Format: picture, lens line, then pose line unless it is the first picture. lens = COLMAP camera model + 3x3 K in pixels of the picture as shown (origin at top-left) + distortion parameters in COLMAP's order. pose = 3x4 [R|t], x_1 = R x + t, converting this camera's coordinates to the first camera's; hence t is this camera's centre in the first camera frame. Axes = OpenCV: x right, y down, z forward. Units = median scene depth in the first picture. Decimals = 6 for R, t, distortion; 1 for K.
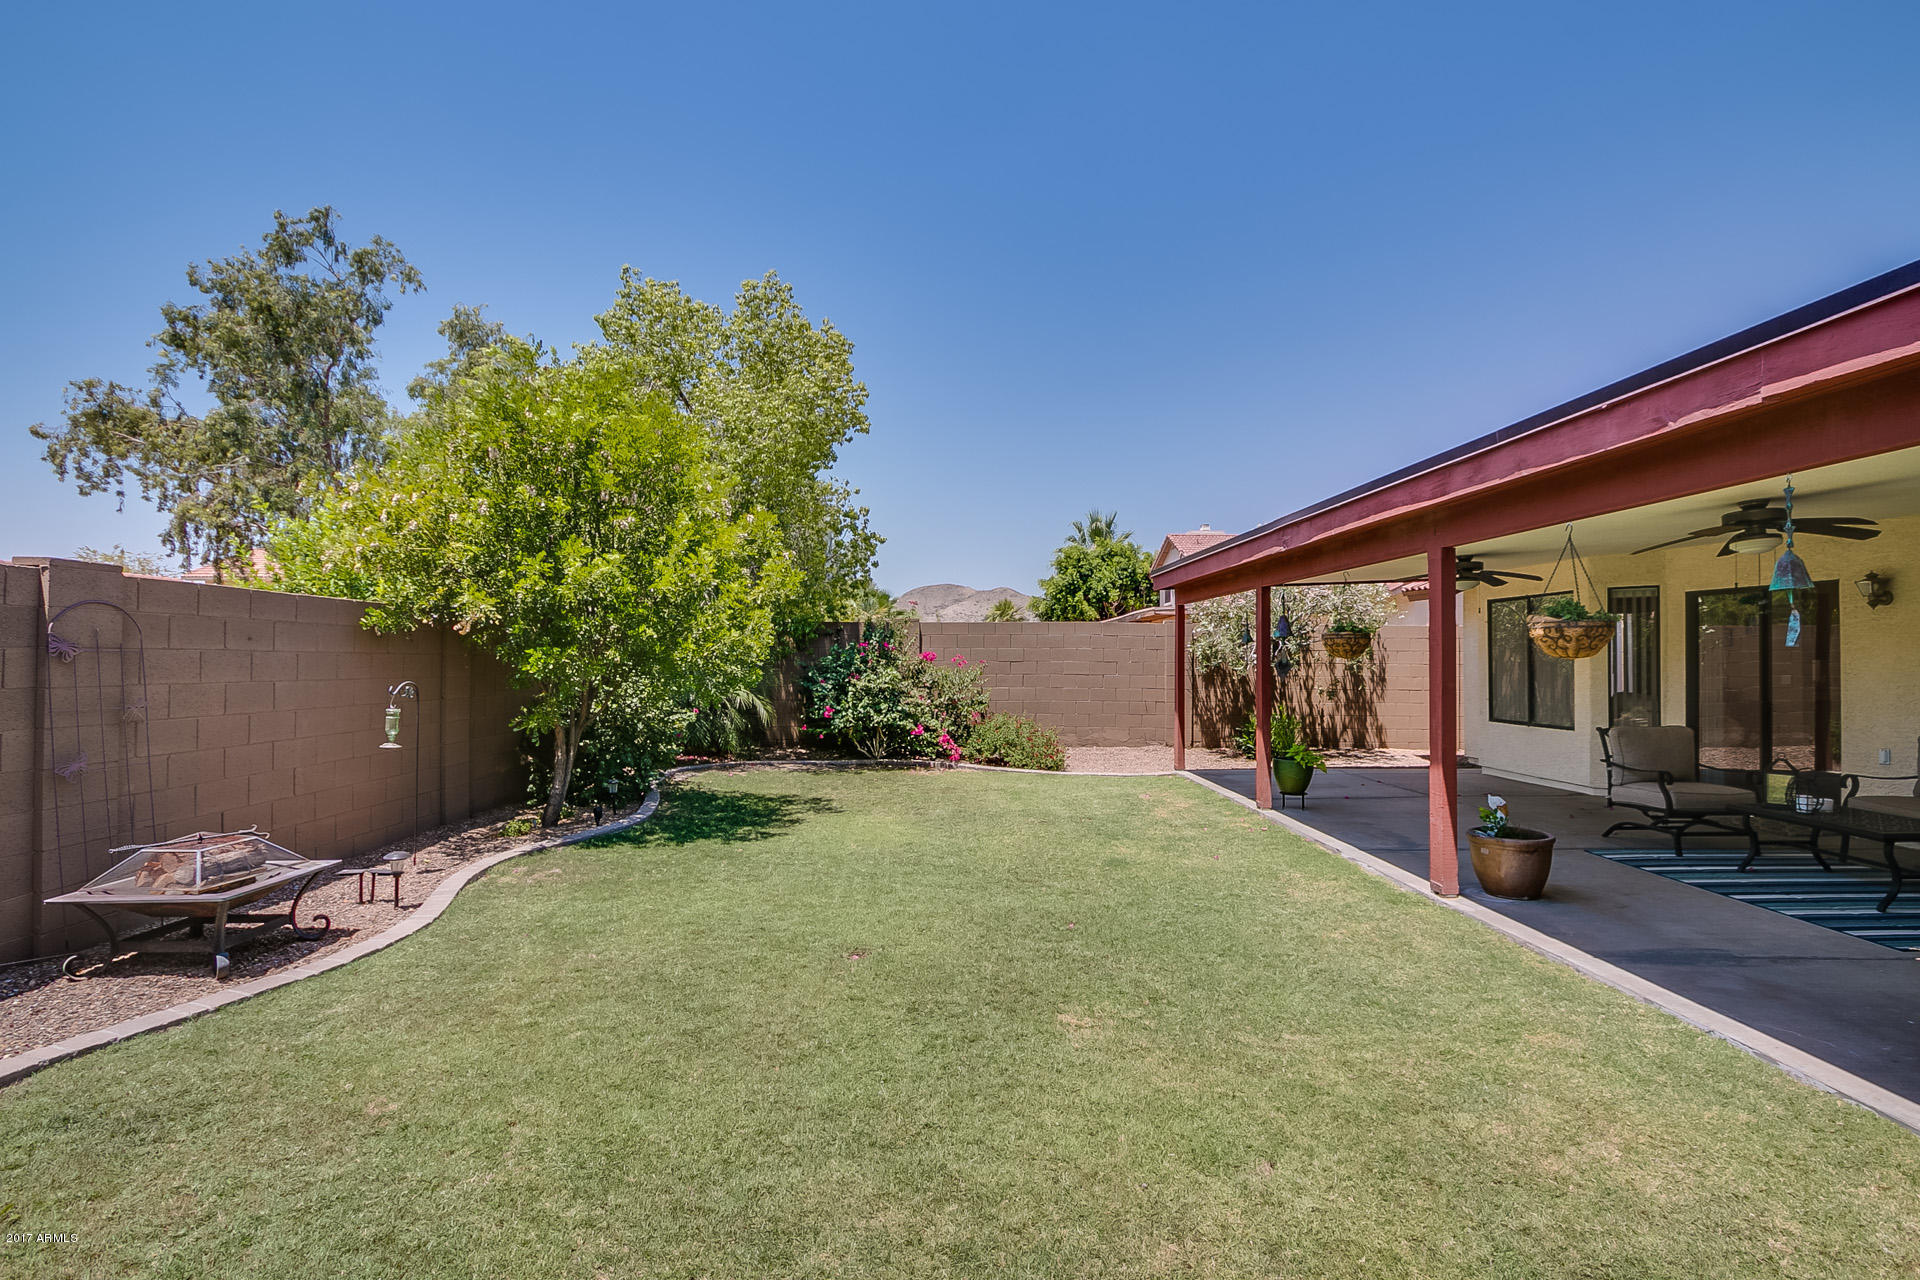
lens RADIAL K [[884.2, 0, 957.4], [0, 884.2, 645.5], [0, 0, 1]] dist [-0.013376, 0.000294]
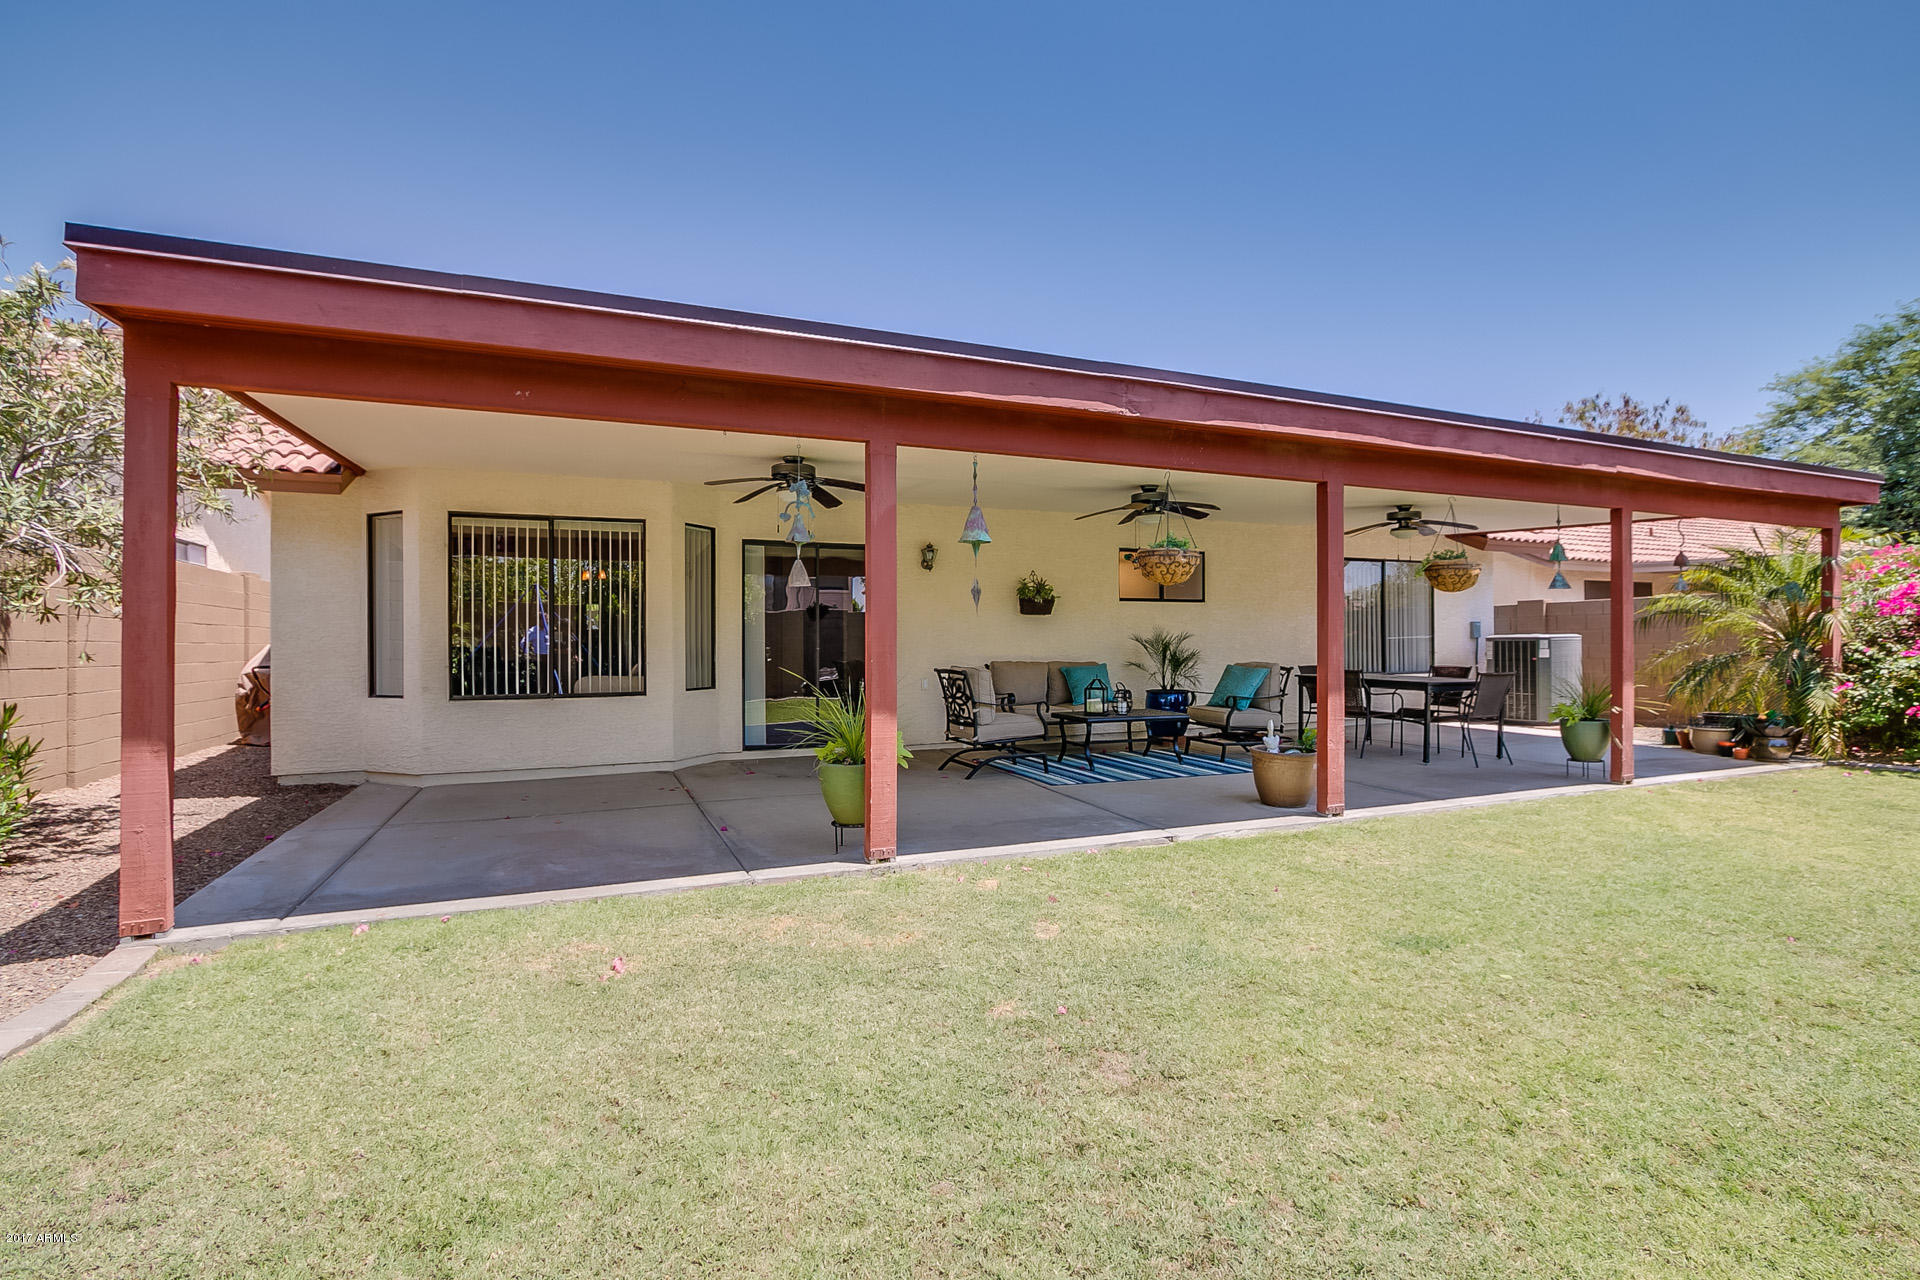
lens RADIAL K [[884.2, 0, 962.4], [0, 884.2, 636.5], [0, 0, 1]] dist [-0.013376, 0.000294]
pose [[-0.377886, -0.003912, 0.925844, -0.192616], [-0.010344, 0.999946, 0.000003, 0.057636], [-0.925795, -0.009576, -0.377906, 1.435004]]
